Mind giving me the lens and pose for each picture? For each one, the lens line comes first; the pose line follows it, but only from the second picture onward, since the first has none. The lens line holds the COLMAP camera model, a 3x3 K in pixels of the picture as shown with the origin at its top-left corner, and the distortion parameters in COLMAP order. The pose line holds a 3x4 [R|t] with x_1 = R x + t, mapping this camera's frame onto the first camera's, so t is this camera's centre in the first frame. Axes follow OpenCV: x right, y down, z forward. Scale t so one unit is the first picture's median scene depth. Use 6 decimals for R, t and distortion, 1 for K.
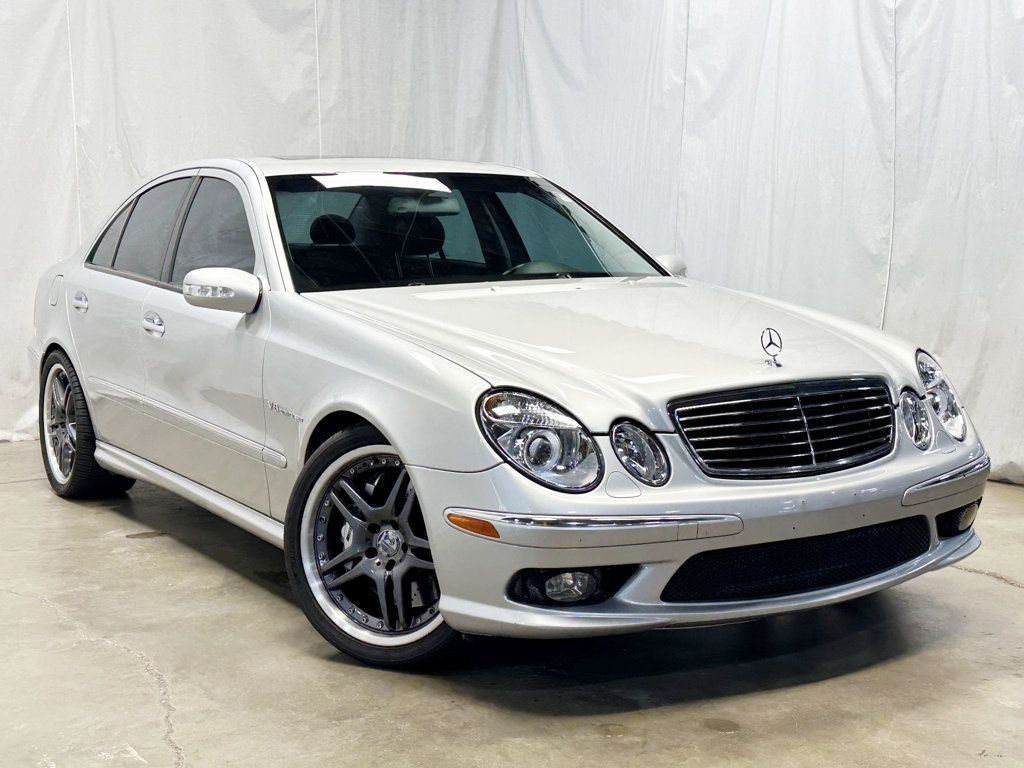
lens RADIAL K [[1538.8, 0, 512.0], [0, 1538.8, 384.0], [0, 0, 1]] dist [0.162778, 0.058568]
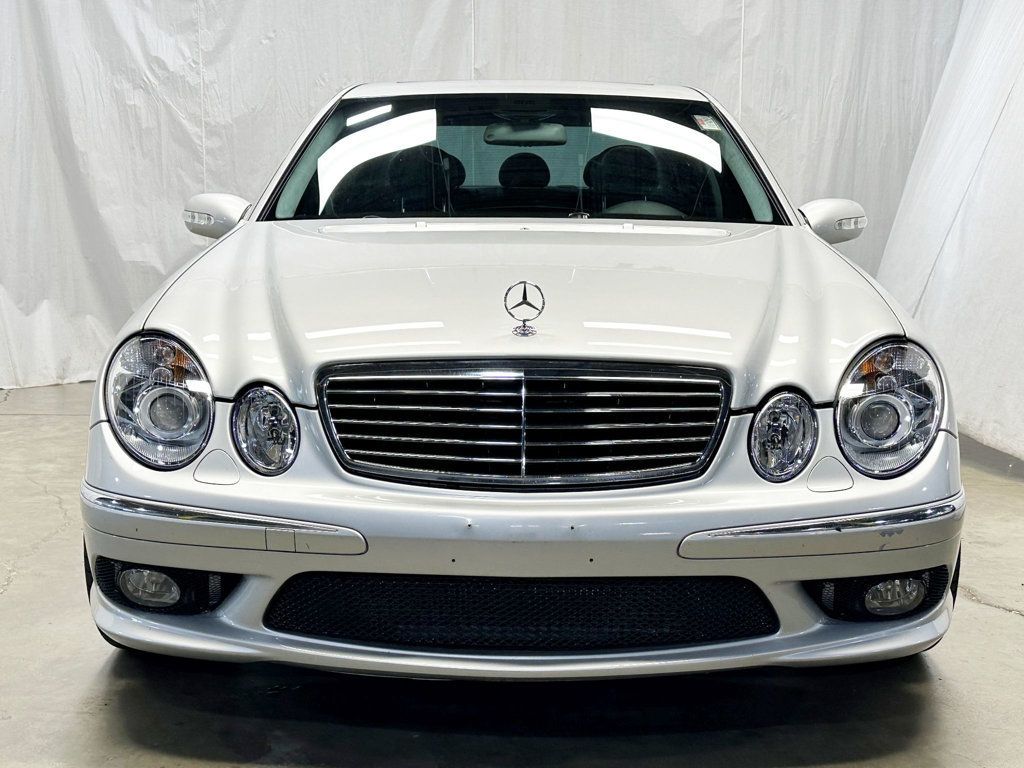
lens RADIAL K [[1538.8, 0, 512.0], [0, 1538.8, 384.0], [0, 0, 1]] dist [0.162778, 0.058568]
pose [[0.828812, 0.093510, -0.551658, 0.591177], [-0.085093, 0.995533, 0.040906, -0.018719], [0.553018, 0.013039, 0.833067, 0.429259]]
